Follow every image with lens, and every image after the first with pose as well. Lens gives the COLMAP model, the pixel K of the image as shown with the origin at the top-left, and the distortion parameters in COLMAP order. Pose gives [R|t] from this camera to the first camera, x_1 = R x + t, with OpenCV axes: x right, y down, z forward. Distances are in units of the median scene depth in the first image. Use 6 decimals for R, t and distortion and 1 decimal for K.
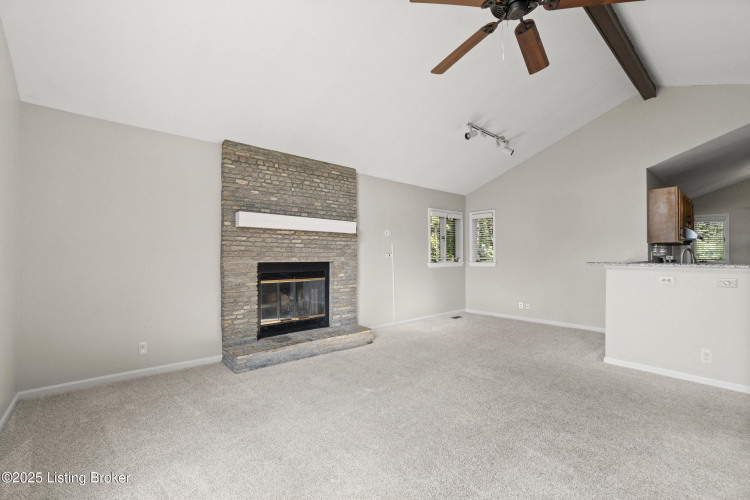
lens RADIAL K [[325.4, 0, 377.8], [0, 325.4, 253.8], [0, 0, 1]] dist [-0.007225, -0.000488]
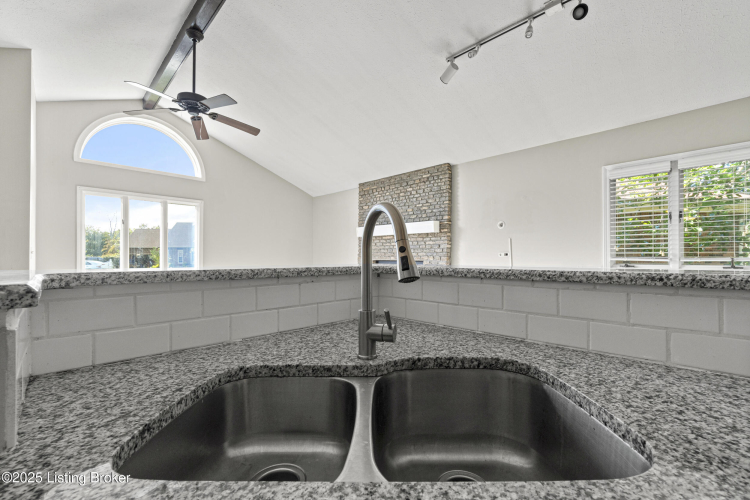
lens RADIAL K [[325.4, 0, 370.3], [0, 325.4, 257.9], [0, 0, 1]] dist [-0.007225, -0.000488]
pose [[0.059375, -0.001843, -0.998234, 0.898903], [0.004274, 0.999990, -0.001592, 0.014878], [0.998227, -0.004172, 0.059382, 0.758889]]
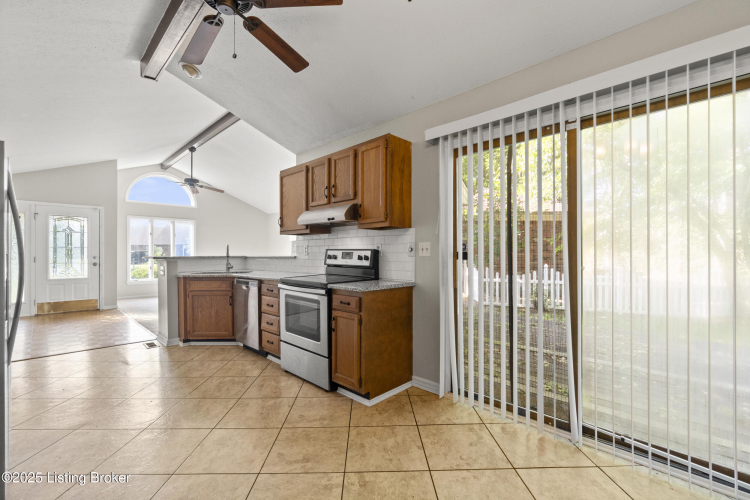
lens RADIAL K [[325.4, 0, 372.8], [0, 325.4, 254.3], [0, 0, 1]] dist [-0.007225, -0.000488]
pose [[0.083187, -0.000101, -0.996534, 1.769922], [0.006903, 0.999976, 0.000475, 0.019740], [0.996510, -0.006919, 0.083185, 1.140554]]
